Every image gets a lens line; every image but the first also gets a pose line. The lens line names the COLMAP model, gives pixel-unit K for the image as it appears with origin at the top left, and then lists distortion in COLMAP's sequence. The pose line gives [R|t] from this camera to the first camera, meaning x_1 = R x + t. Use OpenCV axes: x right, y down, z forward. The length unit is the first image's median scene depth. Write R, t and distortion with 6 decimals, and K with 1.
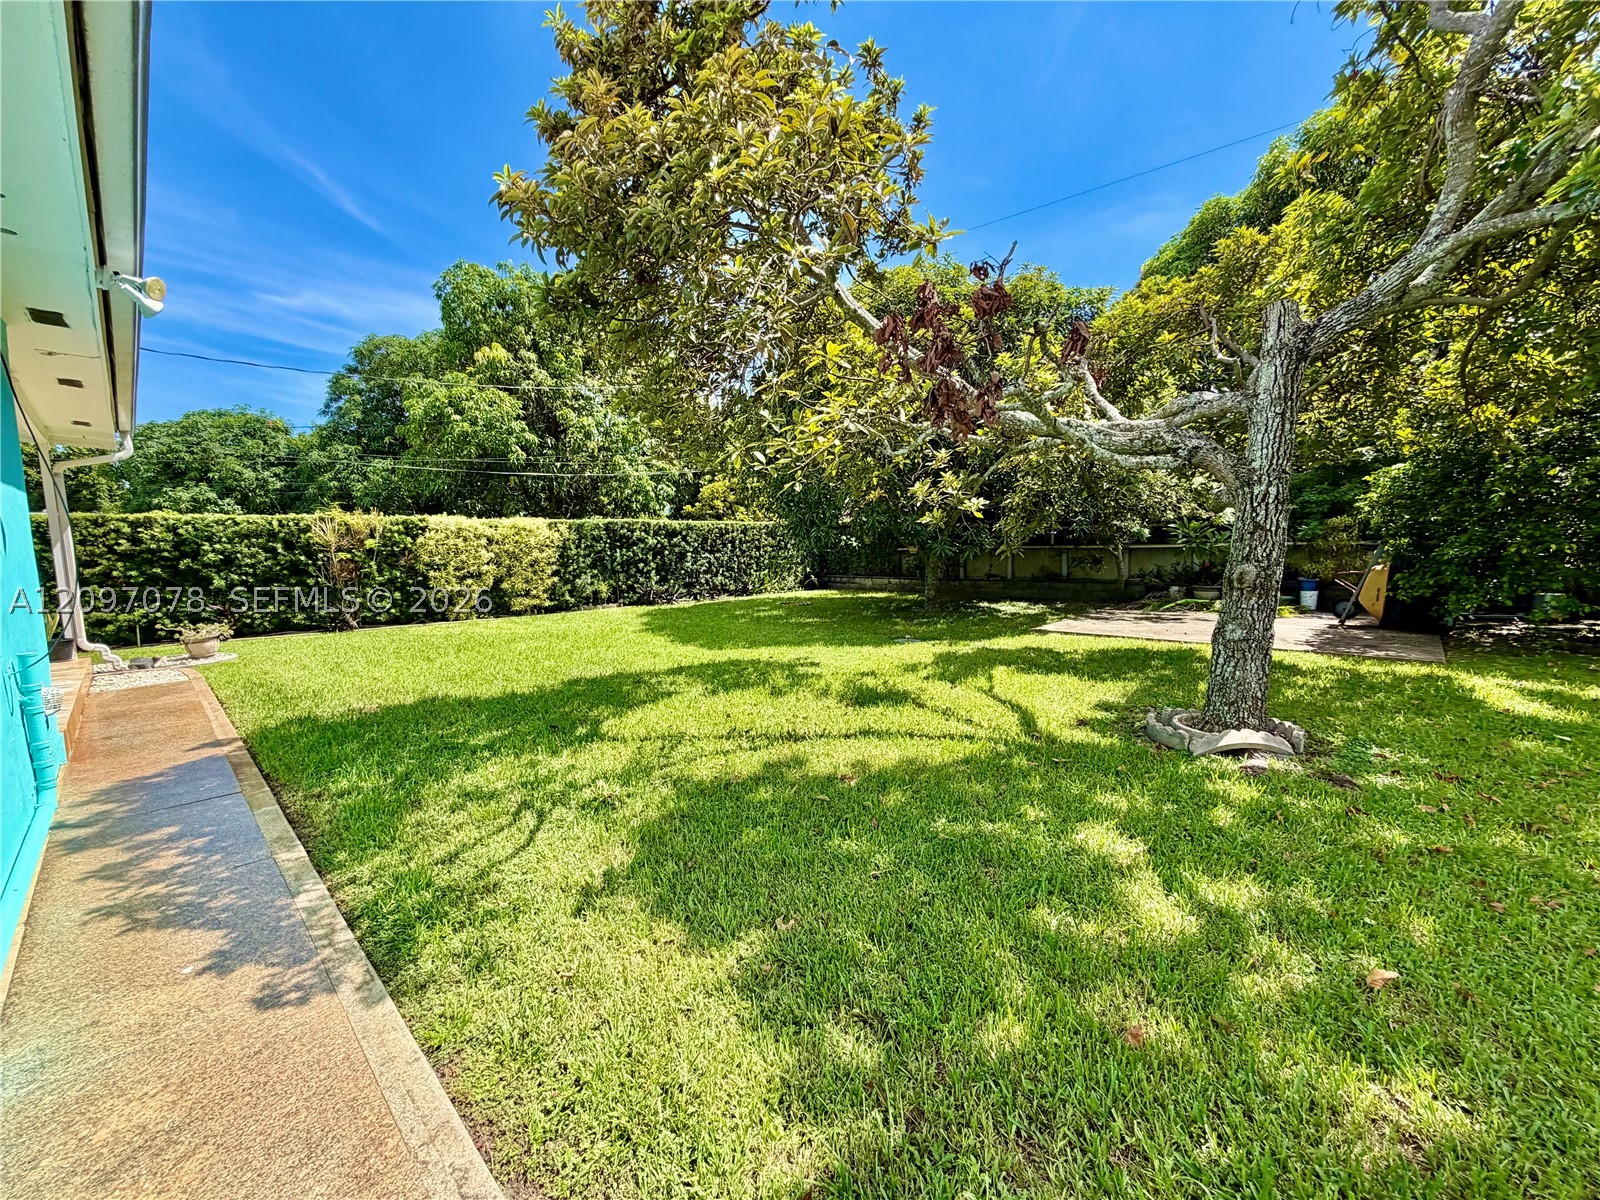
lens RADIAL K [[638.9, 0, 802.3], [0, 638.9, 611.5], [0, 0, 1]] dist [0.003243, -0.000578]
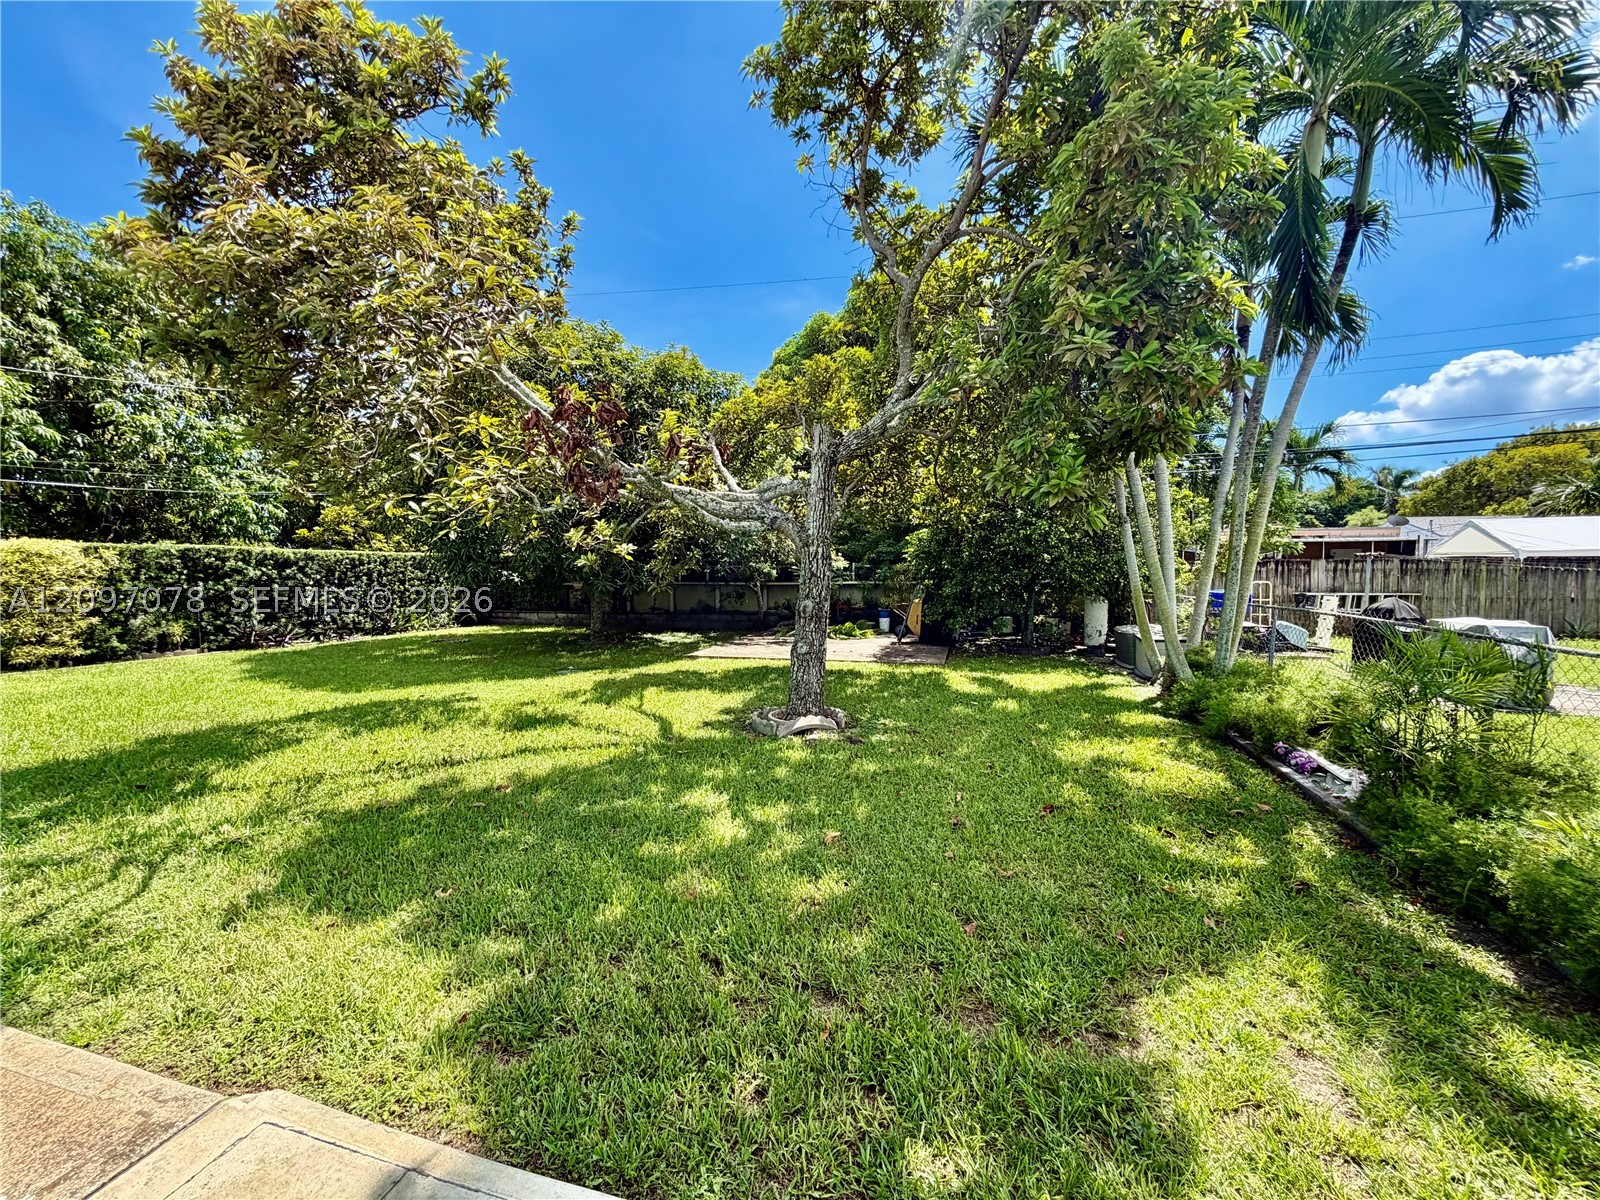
lens RADIAL K [[638.9, 0, 797.8], [0, 638.9, 601.8], [0, 0, 1]] dist [0.003243, -0.000578]
pose [[0.883036, -0.006228, 0.469263, 0.000357], [0.037623, 0.997633, -0.057555, 0.010060], [-0.467794, 0.068478, 0.881181, -0.227754]]
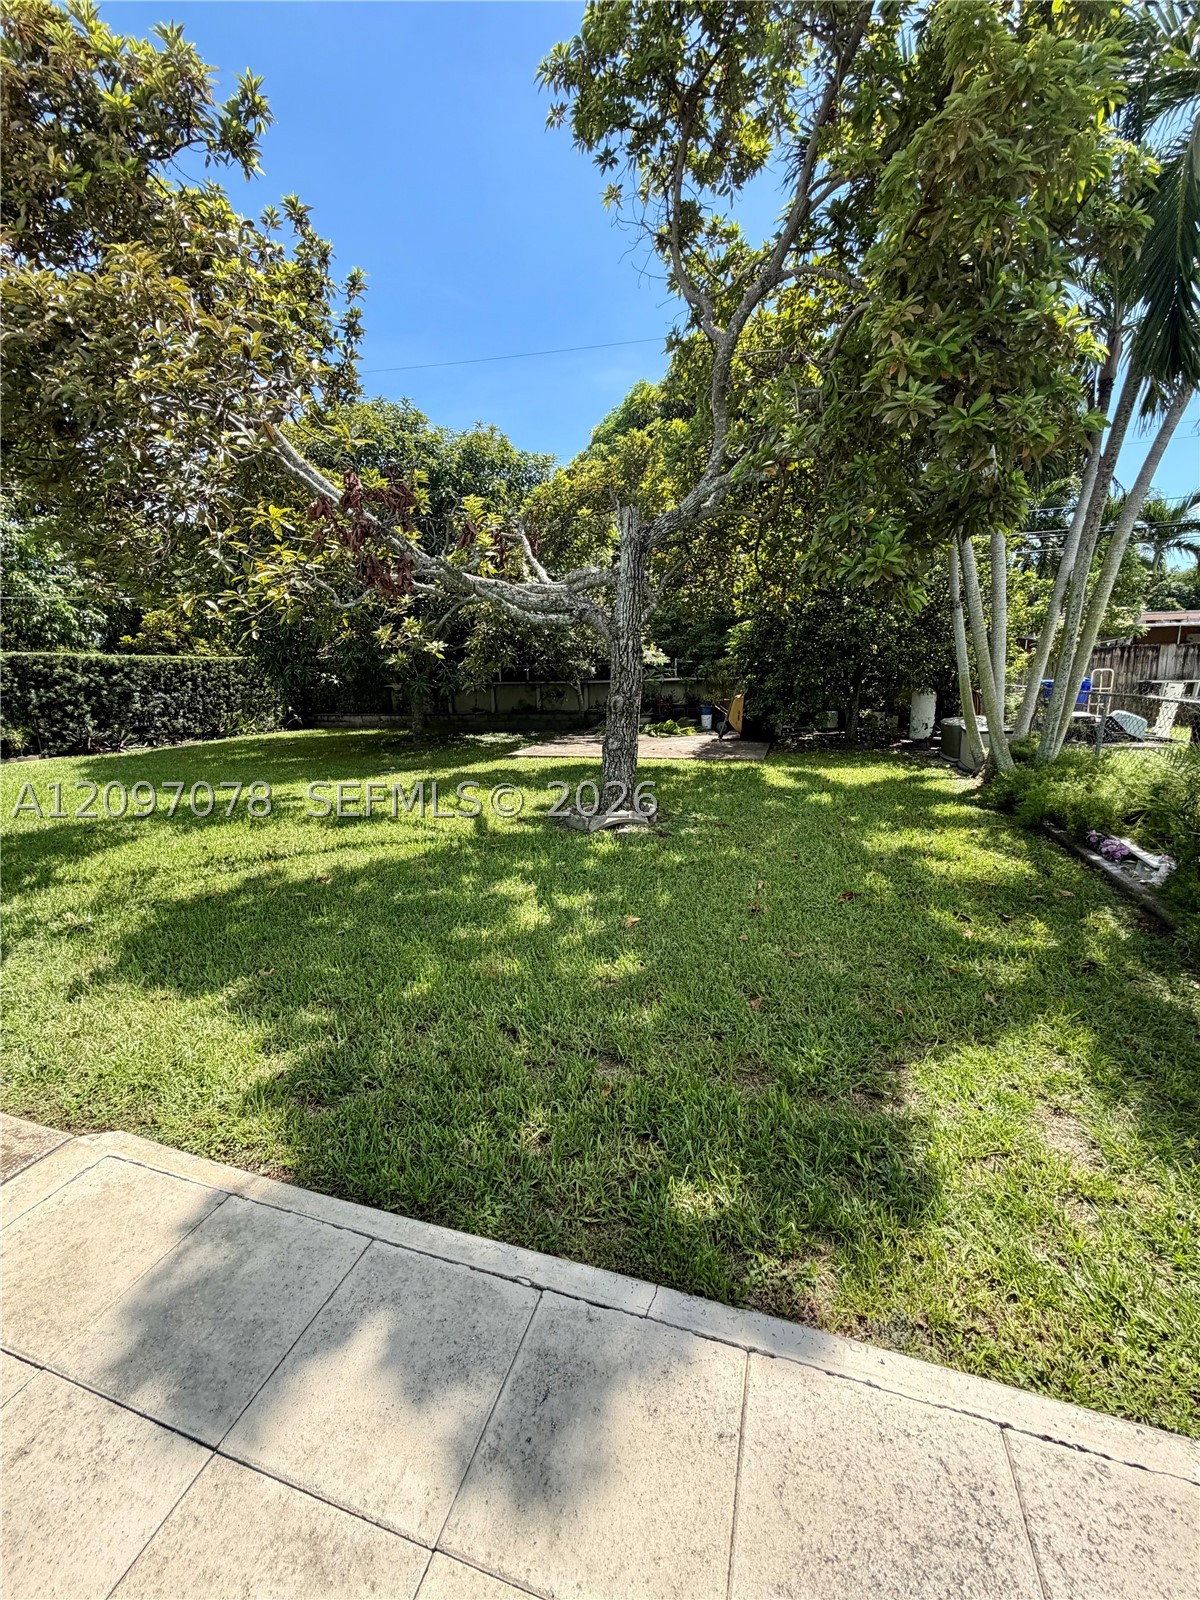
lens RADIAL K [[638.9, 0, 600.9], [0, 638.9, 796.9], [0, 0, 1]] dist [0.003243, -0.000578]
pose [[0.900256, -0.084717, 0.427039, 0.031194], [0.051837, 0.994765, 0.088065, 0.020811], [-0.432264, -0.057145, 0.899935, -0.242732]]
